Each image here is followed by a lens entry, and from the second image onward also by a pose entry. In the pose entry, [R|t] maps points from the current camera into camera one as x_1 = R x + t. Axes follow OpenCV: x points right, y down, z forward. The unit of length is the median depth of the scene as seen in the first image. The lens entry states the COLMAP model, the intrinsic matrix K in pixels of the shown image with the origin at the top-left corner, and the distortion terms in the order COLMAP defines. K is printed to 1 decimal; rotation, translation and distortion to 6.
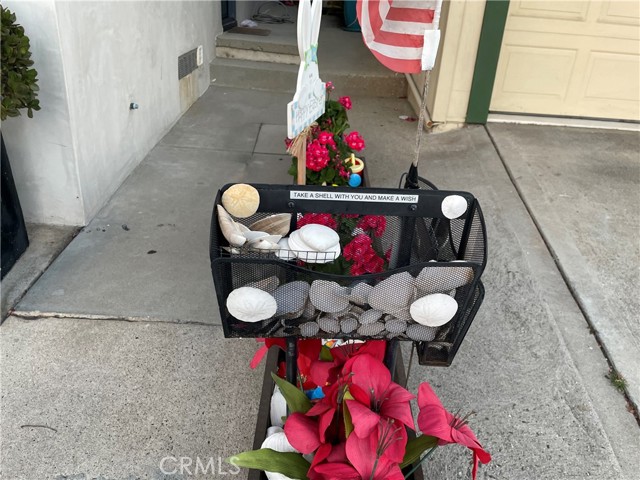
lens RADIAL K [[523.8, 0, 320.9], [0, 523.8, 241.6], [0, 0, 1]] dist [0.013773, 0.003591]
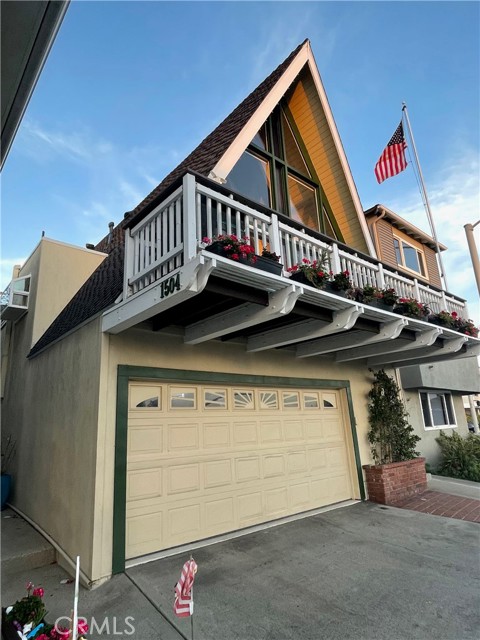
lens RADIAL K [[381.3, 0, 238.5], [0, 381.3, 321.9], [0, 0, 1]] dist [0.006948, -0.000925]
pose [[0.753614, 0.080552, 0.652363, -0.265566], [0.368814, 0.769698, -0.521096, -0.070796], [-0.544098, 0.633306, 0.550346, -0.350188]]
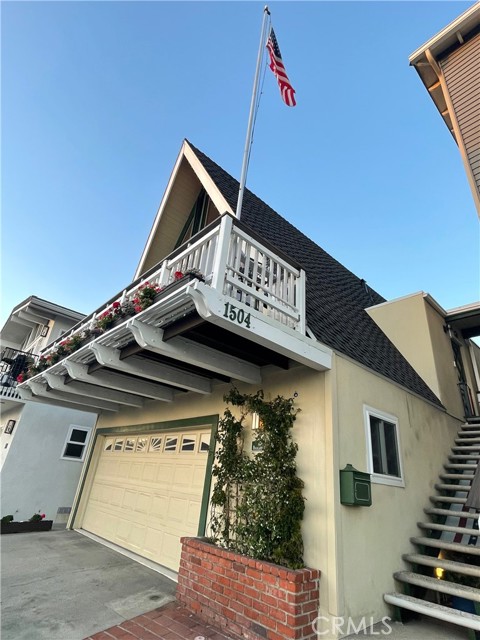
lens RADIAL K [[334.6, 0, 240.6], [0, 334.6, 319.6], [0, 0, 1]] dist [-0.004852, -0.000576]
pose [[0.677021, -0.318549, -0.663452, 2.821336], [-0.364275, 0.638261, -0.678179, -0.022910], [0.639489, 0.700821, 0.316077, 0.025475]]
